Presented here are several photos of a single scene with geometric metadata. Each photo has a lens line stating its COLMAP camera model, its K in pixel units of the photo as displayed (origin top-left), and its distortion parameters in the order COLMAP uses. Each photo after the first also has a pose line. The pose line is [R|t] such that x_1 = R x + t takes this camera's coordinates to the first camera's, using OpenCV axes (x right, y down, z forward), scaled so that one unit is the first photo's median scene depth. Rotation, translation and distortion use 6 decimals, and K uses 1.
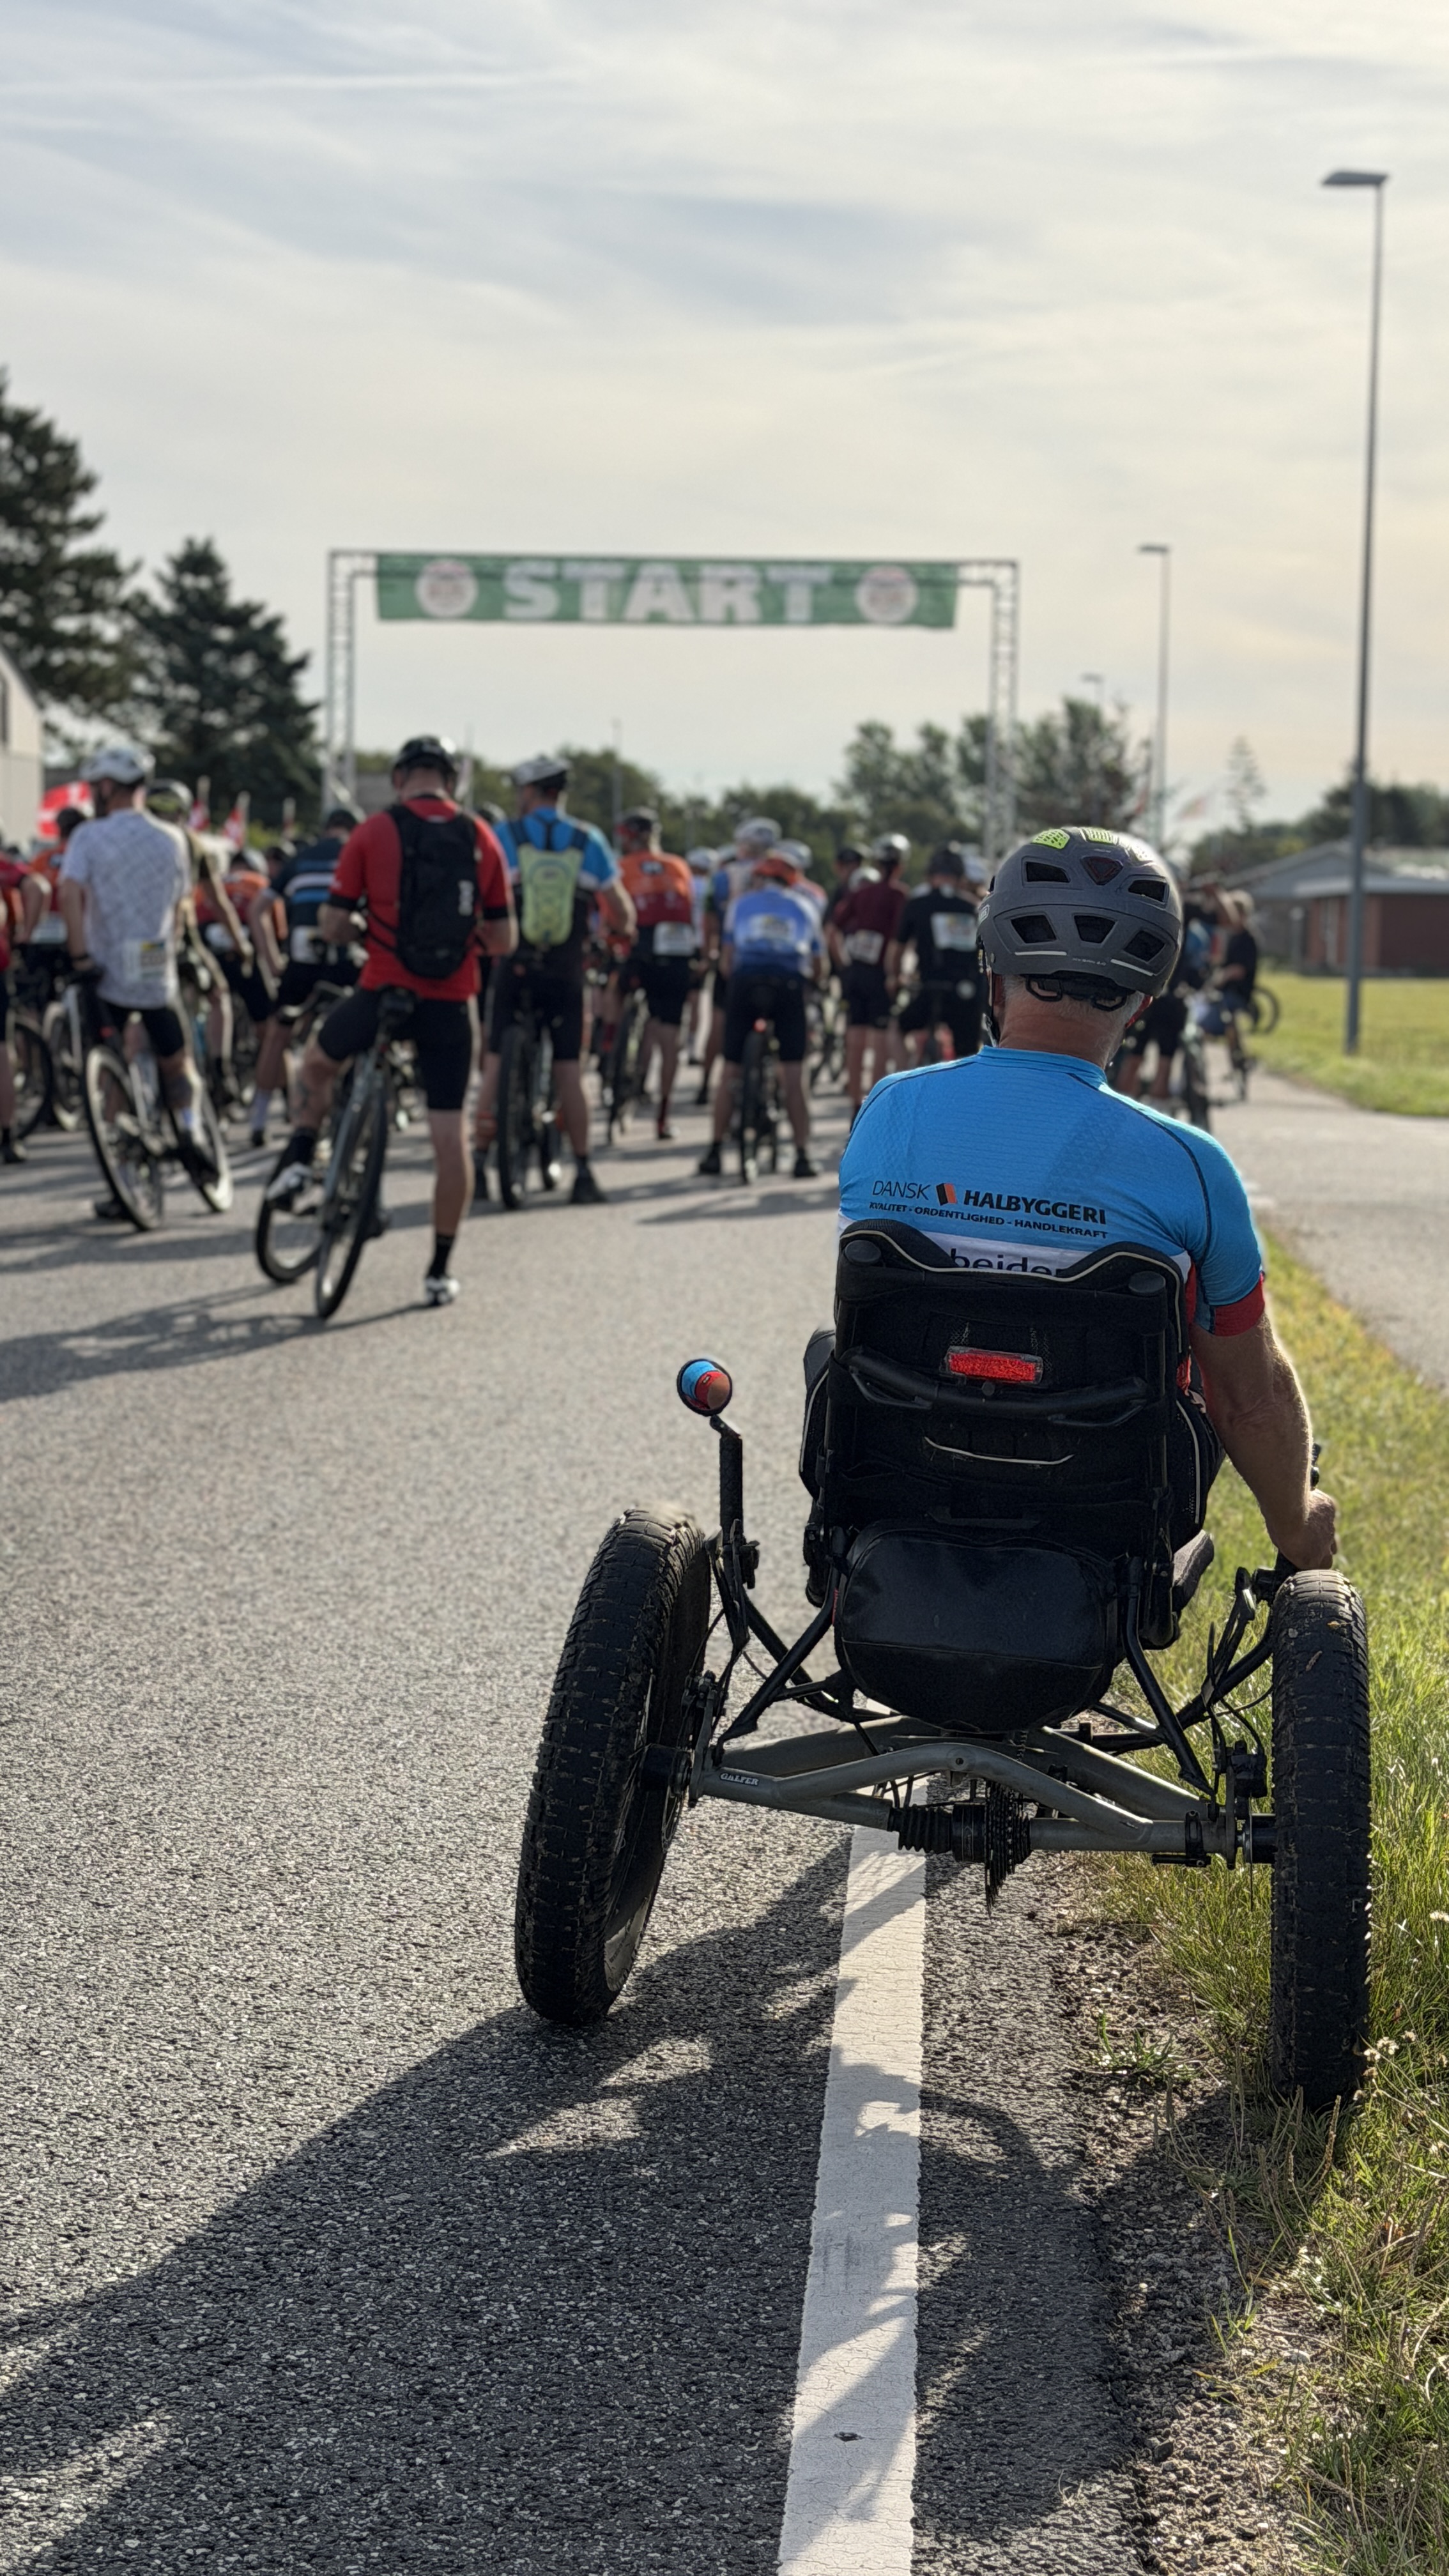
lens RADIAL K [[4043.7, 0, 724.5], [0, 4043.7, 1288.0], [0, 0, 1]] dist [0.043380, 0.230792]
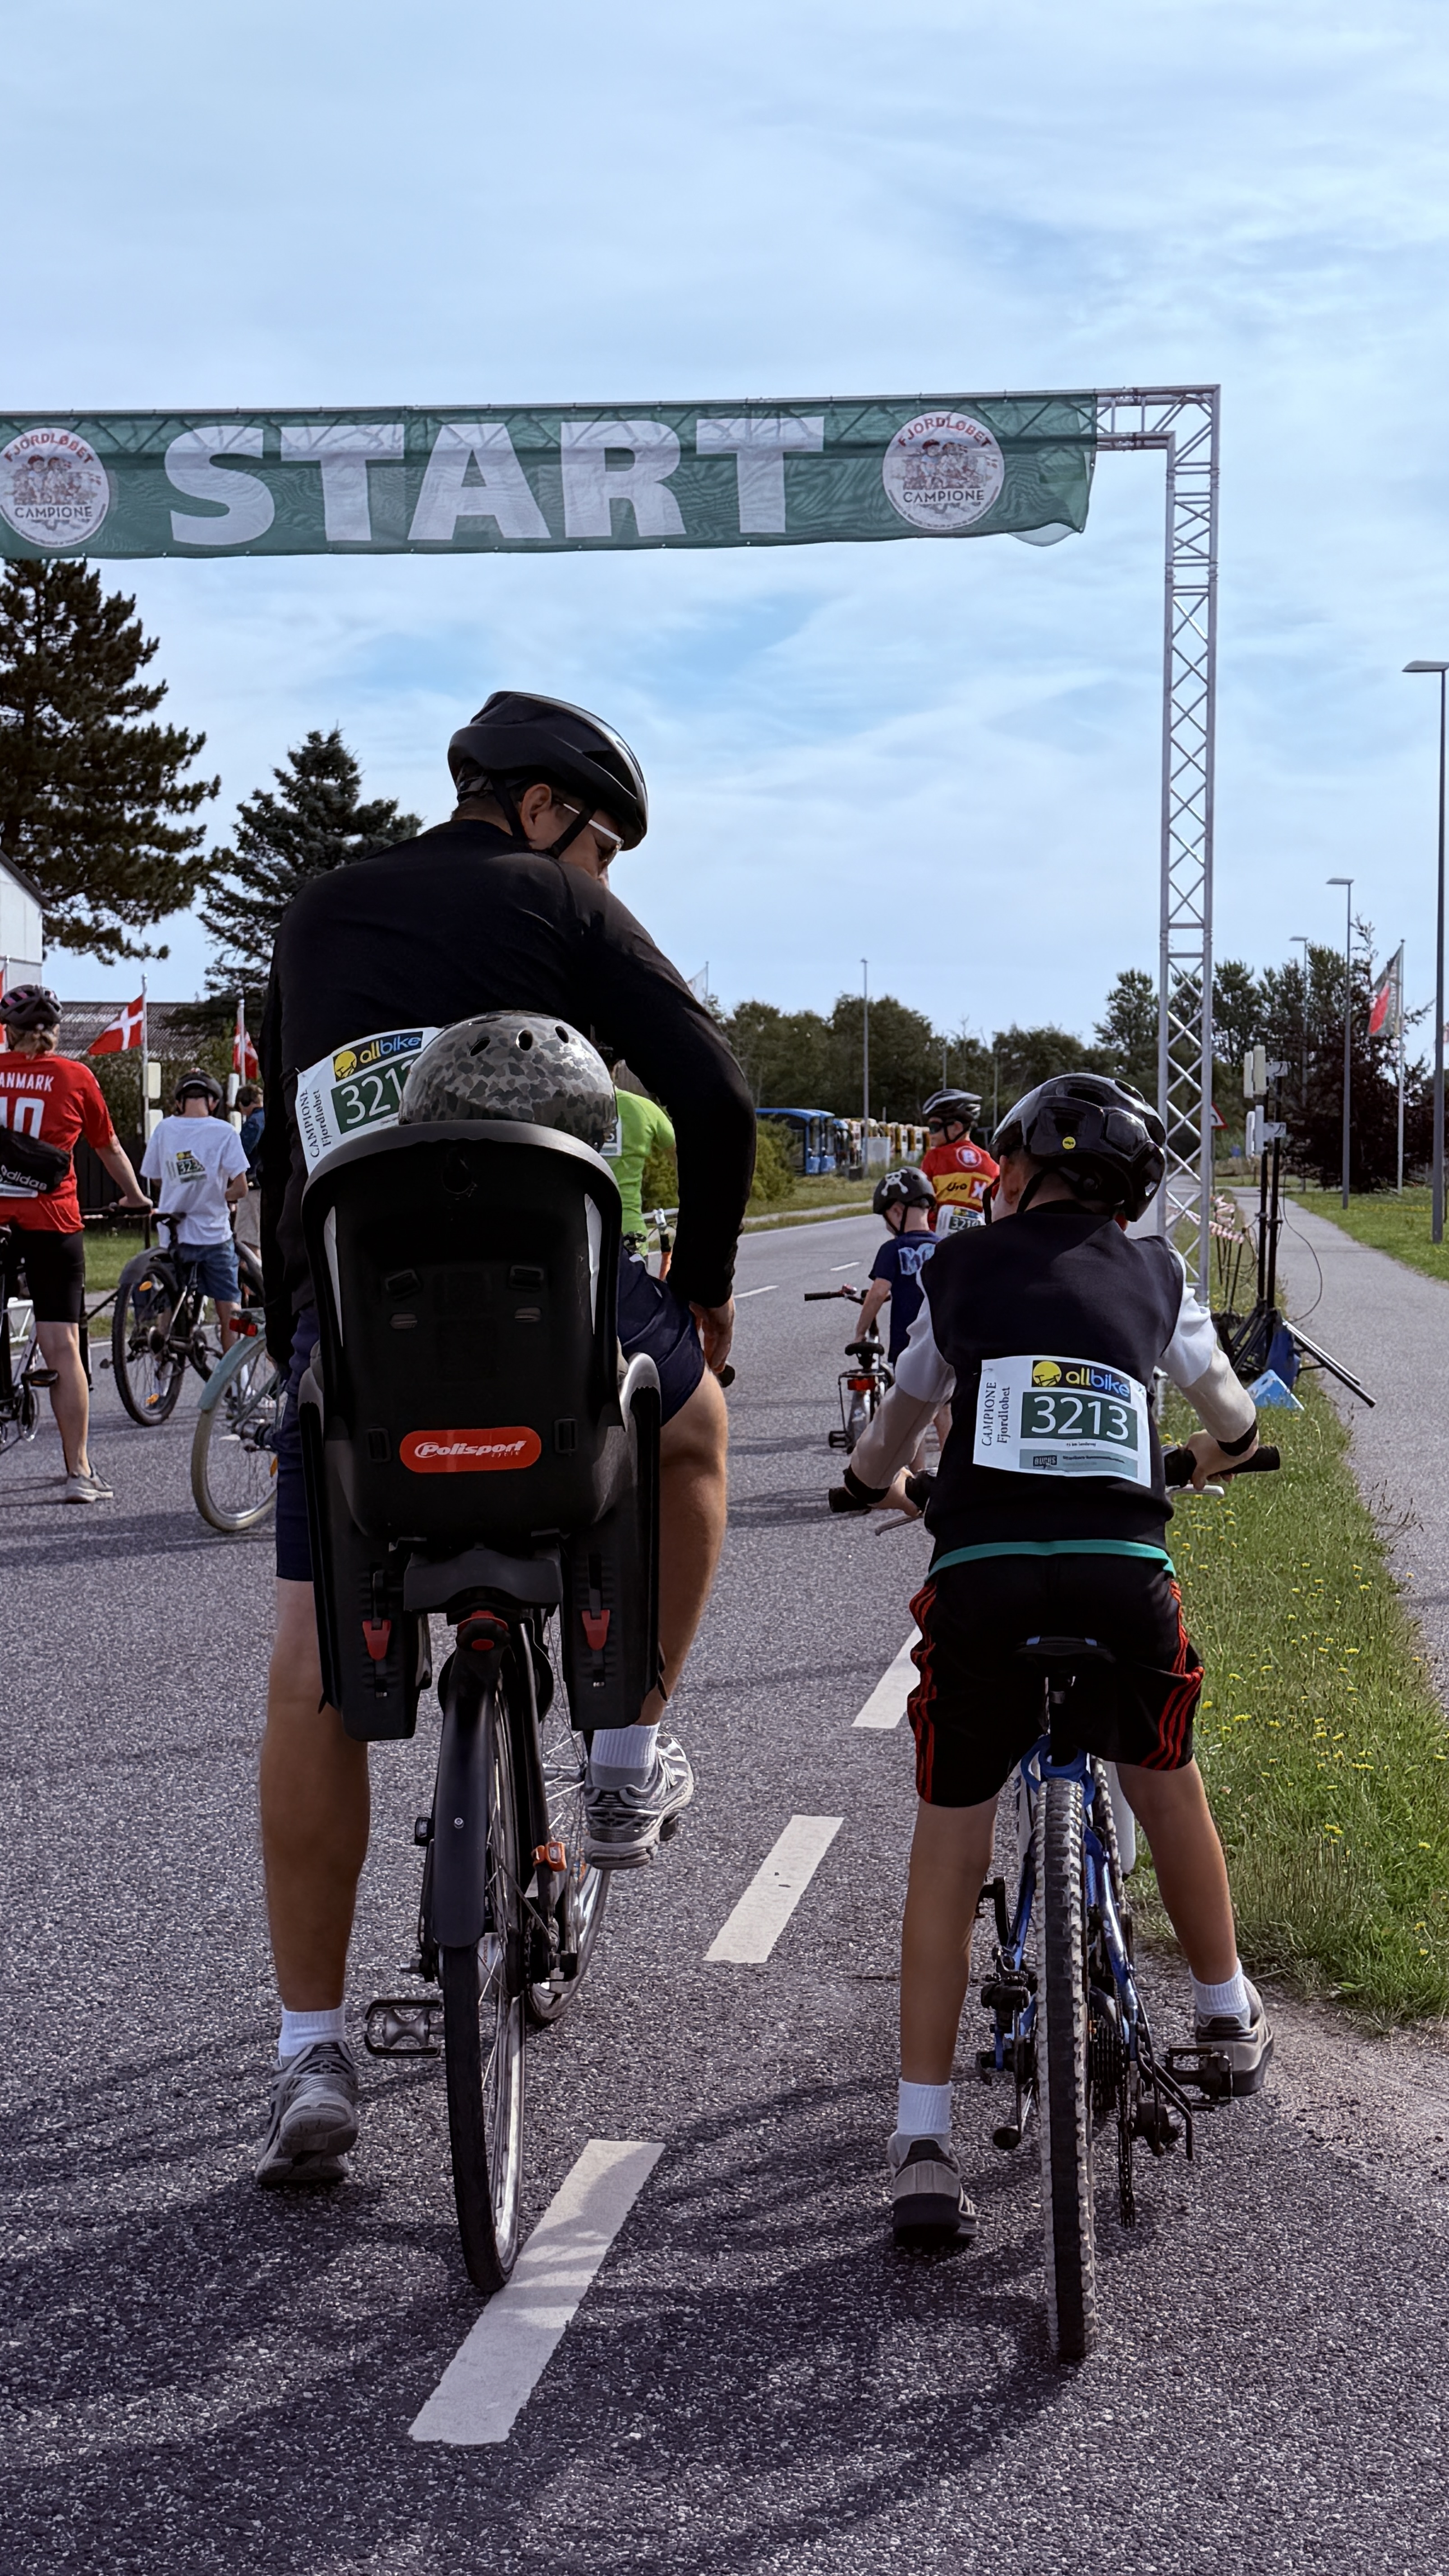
lens RADIAL K [[3278.7, 0, 724.5], [0, 3278.7, 1288.0], [0, 0, 1]] dist [0.008773, 0.021370]
pose [[0.995594, -0.008745, -0.093358, 0.024548], [0.004059, 0.998727, -0.050271, -0.026634], [0.093679, 0.049671, 0.994363, 0.301048]]
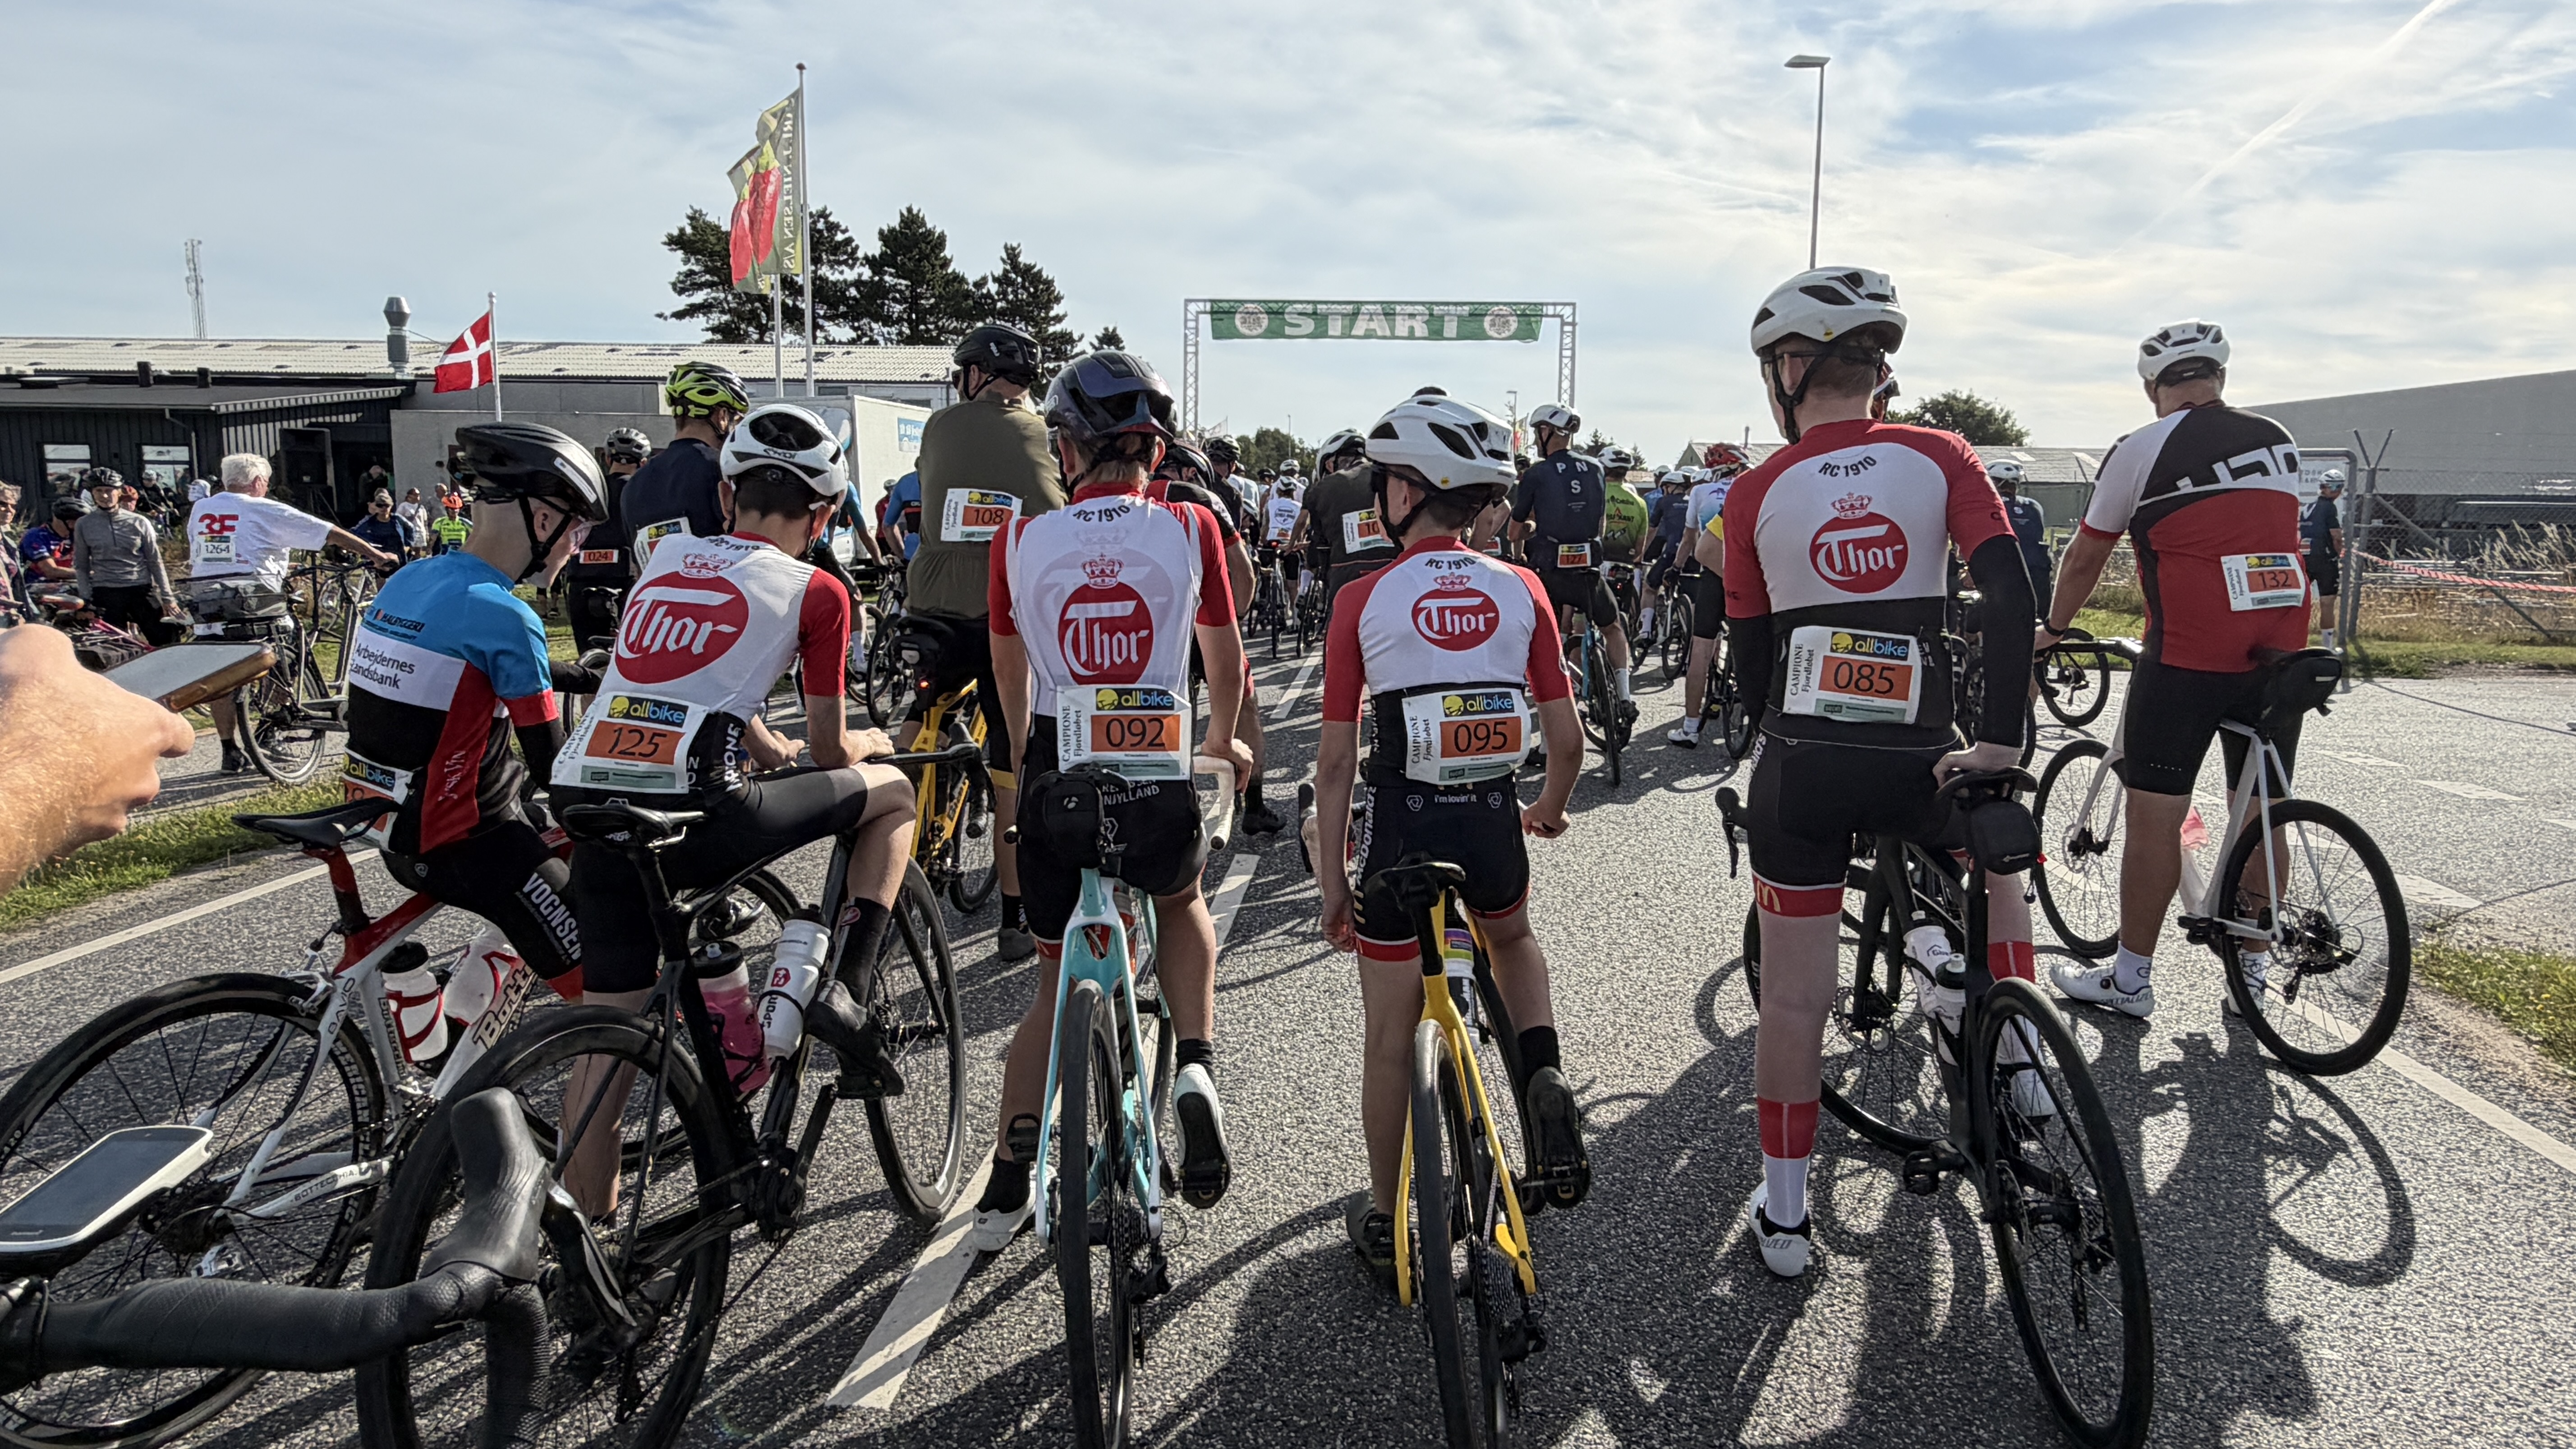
lens RADIAL K [[1579.3, 0, 1288.0], [0, 1579.3, 724.5], [0, 0, 1]] dist [-0.074920, -0.000078]
pose [[0.999860, -0.000230, -0.016733, -0.020184], [0.001084, 0.998696, 0.051033, -0.015222], [0.016700, -0.051044, 0.998557, 0.150461]]
